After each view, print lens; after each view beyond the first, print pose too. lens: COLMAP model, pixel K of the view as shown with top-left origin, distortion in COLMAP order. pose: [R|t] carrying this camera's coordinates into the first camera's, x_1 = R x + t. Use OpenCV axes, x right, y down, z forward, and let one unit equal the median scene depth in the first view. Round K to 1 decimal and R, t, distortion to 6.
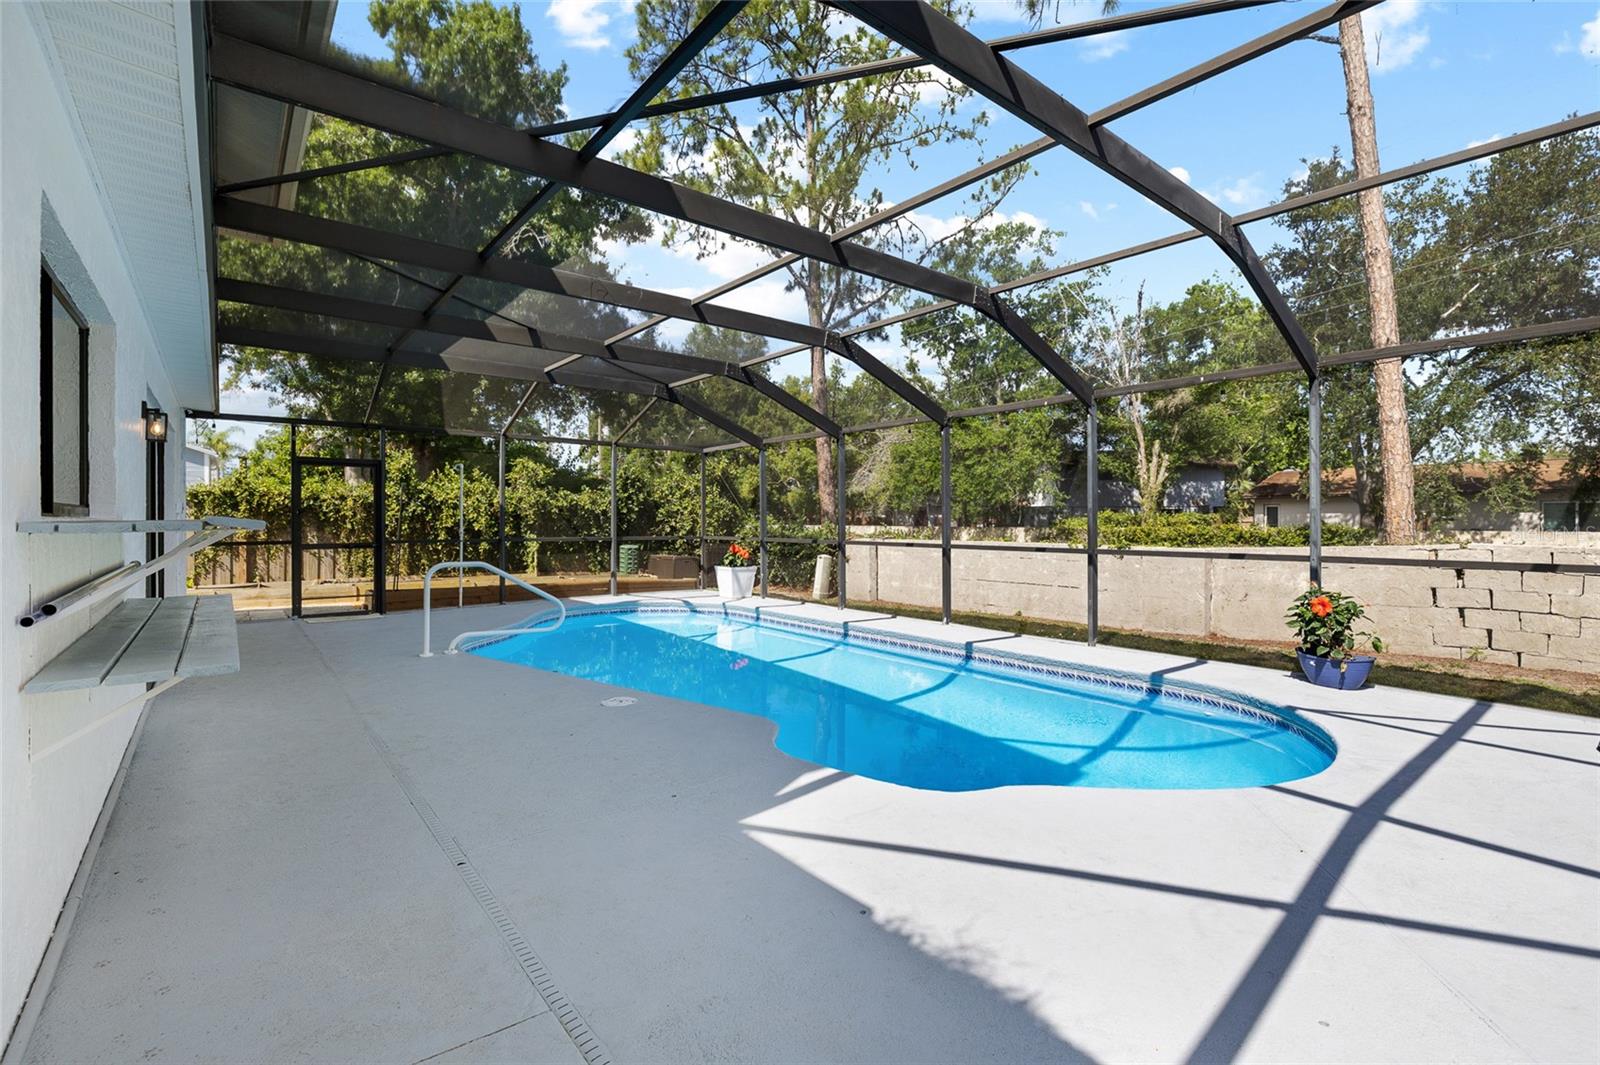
lens RADIAL K [[711.1, 0, 798.6], [0, 711.1, 527.7], [0, 0, 1]] dist [-0.000501, 0.000594]
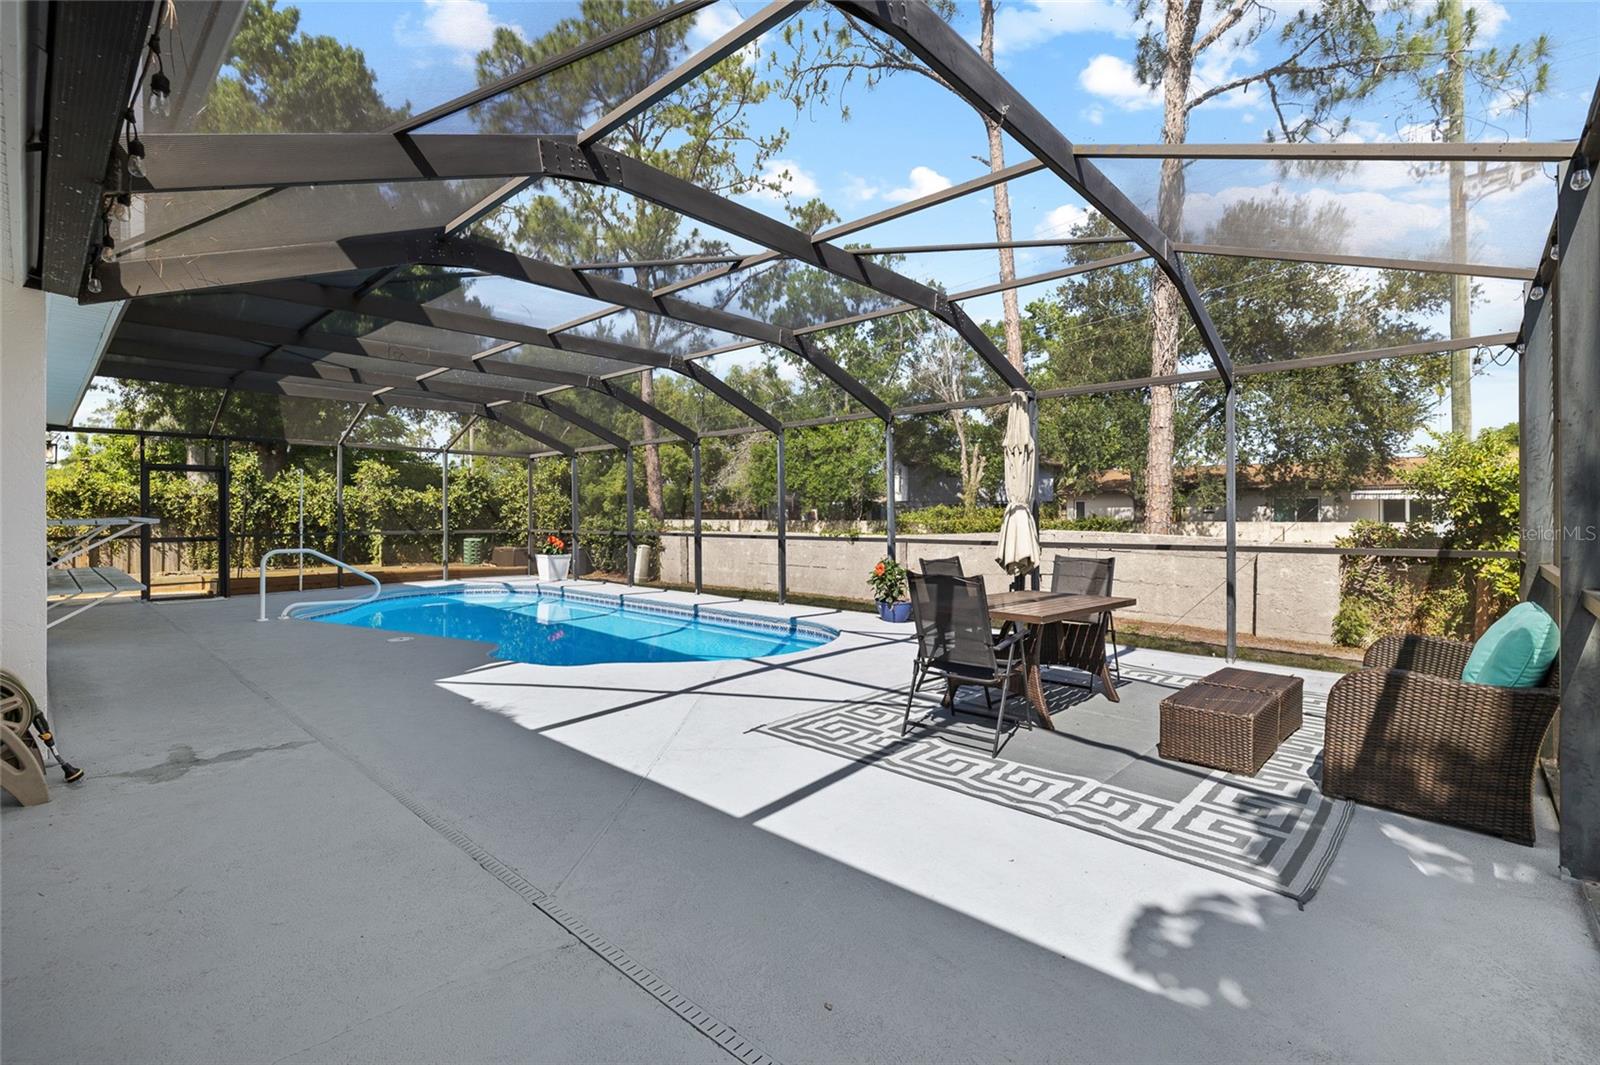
lens RADIAL K [[715.9, 0, 801.1], [0, 715.9, 520.0], [0, 0, 1]] dist [-0.001785, 0.000420]
pose [[0.989667, -0.004988, 0.143300, 0.124449], [0.005347, 0.999983, -0.002121, 0.000884], [-0.143287, 0.002866, 0.989677, -0.205441]]
